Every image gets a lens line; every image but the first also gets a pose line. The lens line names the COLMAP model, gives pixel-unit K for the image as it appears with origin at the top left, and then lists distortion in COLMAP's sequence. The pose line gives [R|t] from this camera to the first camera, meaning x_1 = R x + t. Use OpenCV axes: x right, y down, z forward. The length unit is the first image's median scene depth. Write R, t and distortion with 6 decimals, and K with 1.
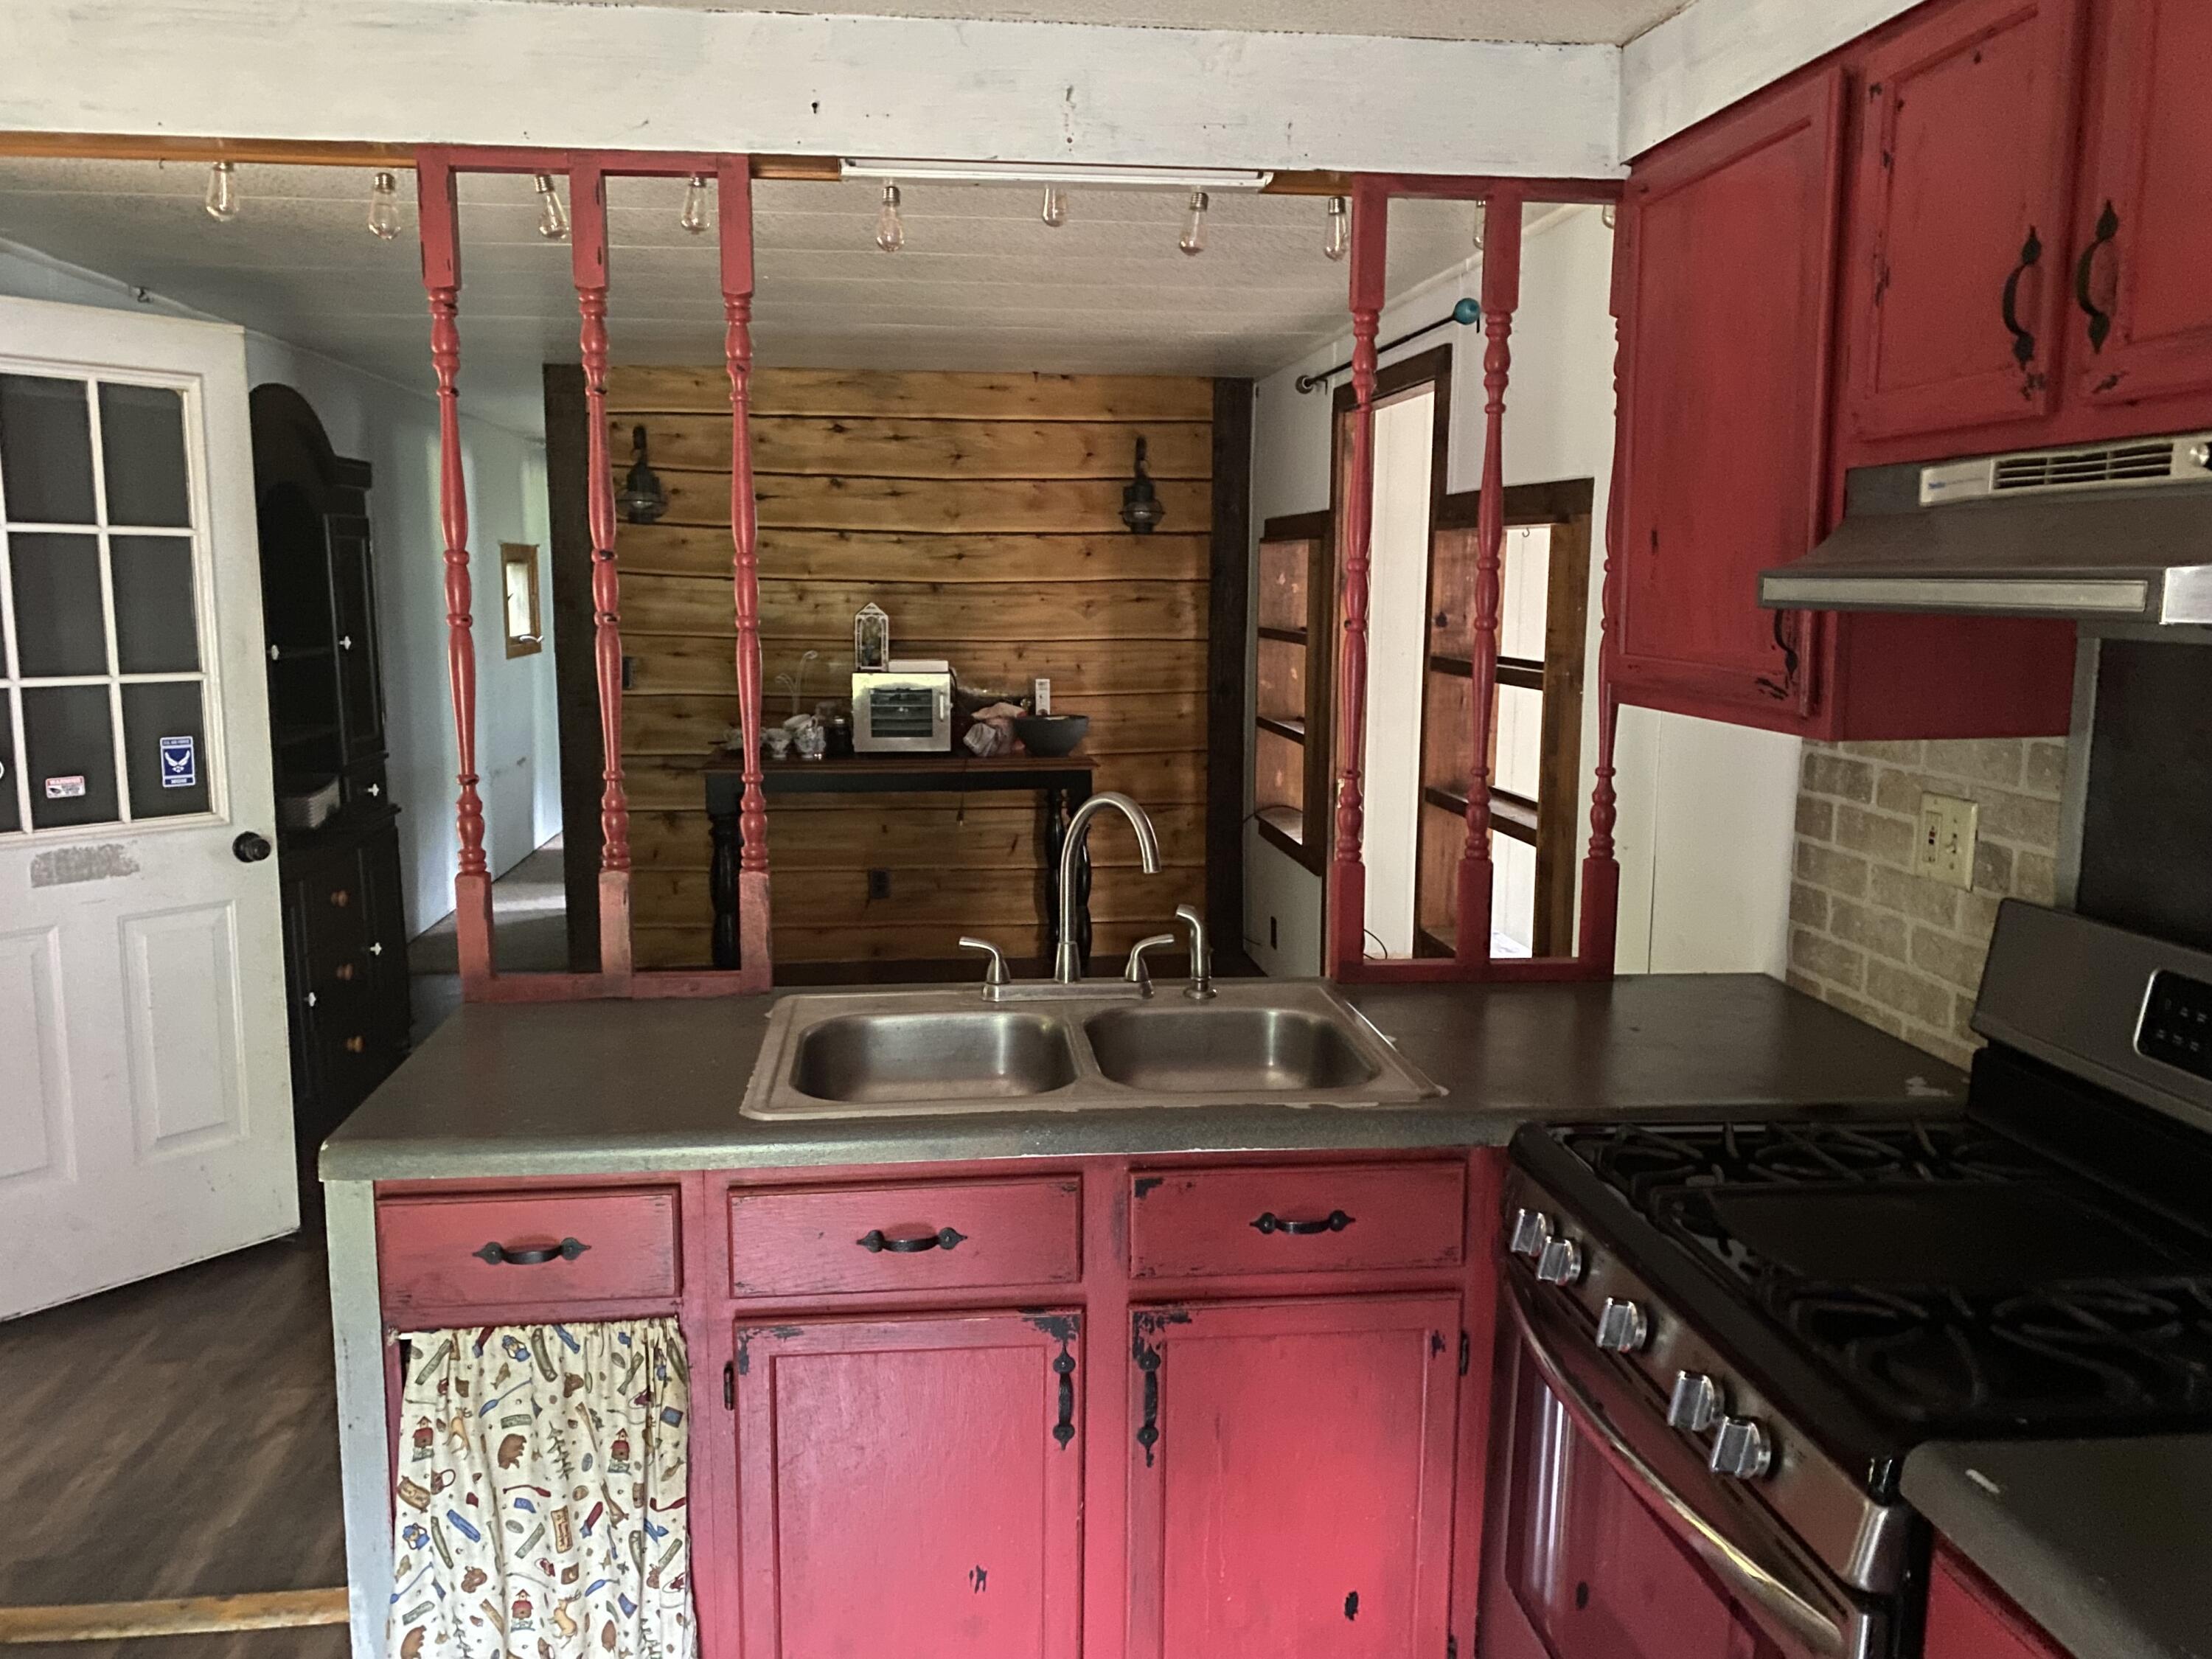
lens RADIAL K [[1671.6, 0, 1112.7], [0, 1671.6, 834.5], [0, 0, 1]] dist [0.013049, 0.001109]
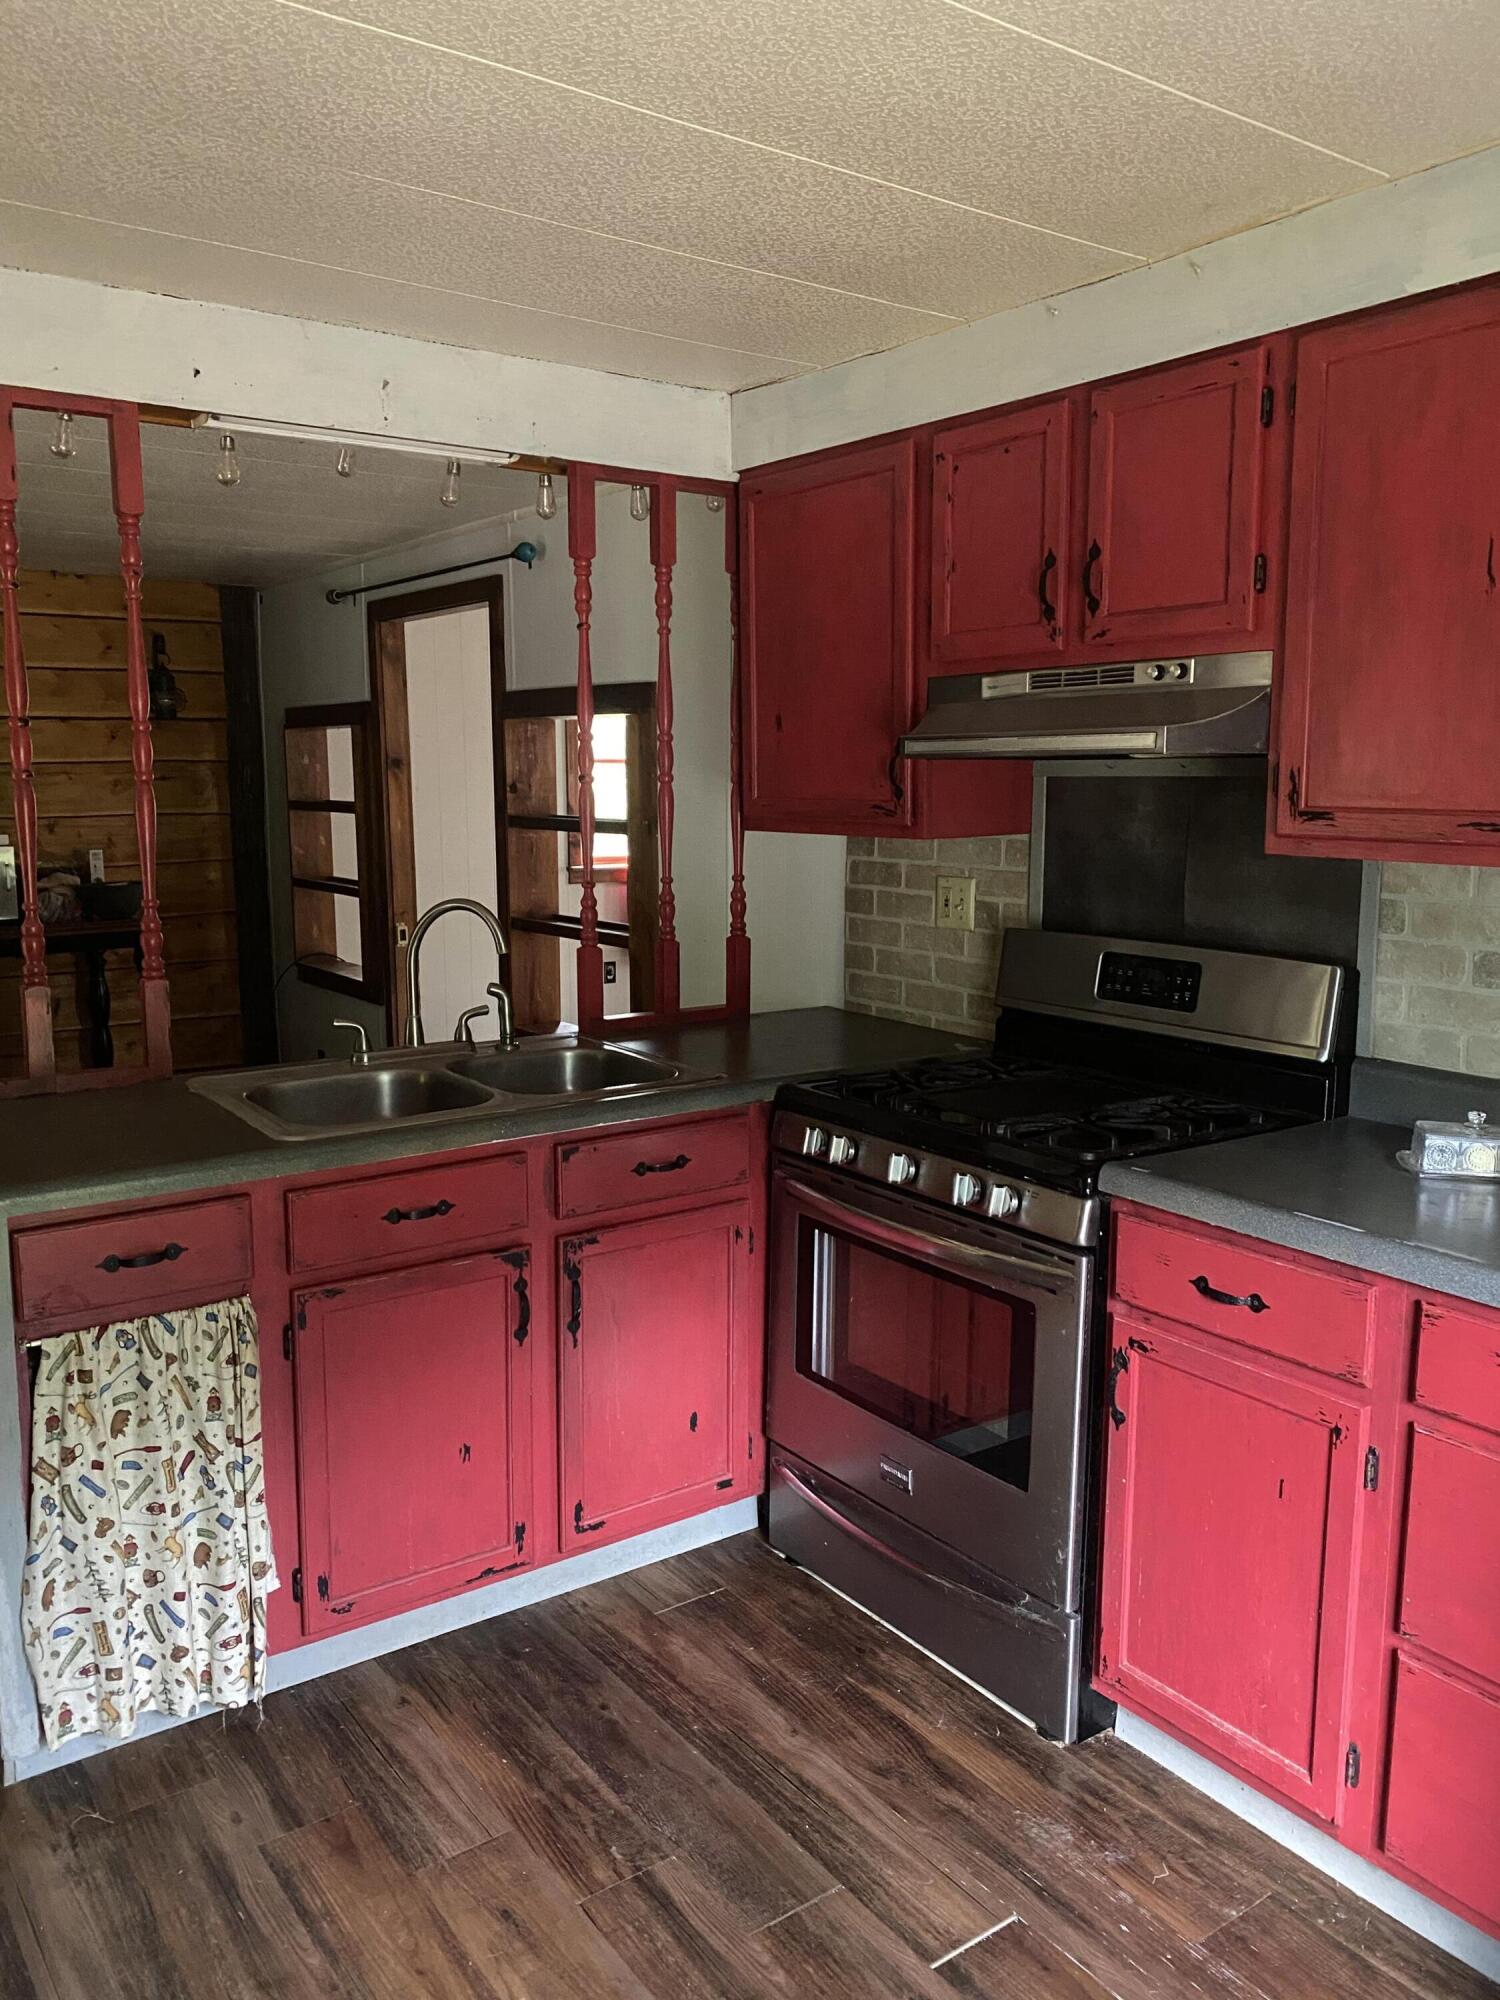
lens RADIAL K [[1509.1, 0, 738.9], [0, 1509.1, 997.5], [0, 0, 1]] dist [0.065453, -0.095731]
pose [[0.875883, -0.076546, 0.476413, -0.454174], [0.078753, 0.996776, 0.015368, 0.062780], [-0.476053, 0.024058, 0.879087, -0.234670]]
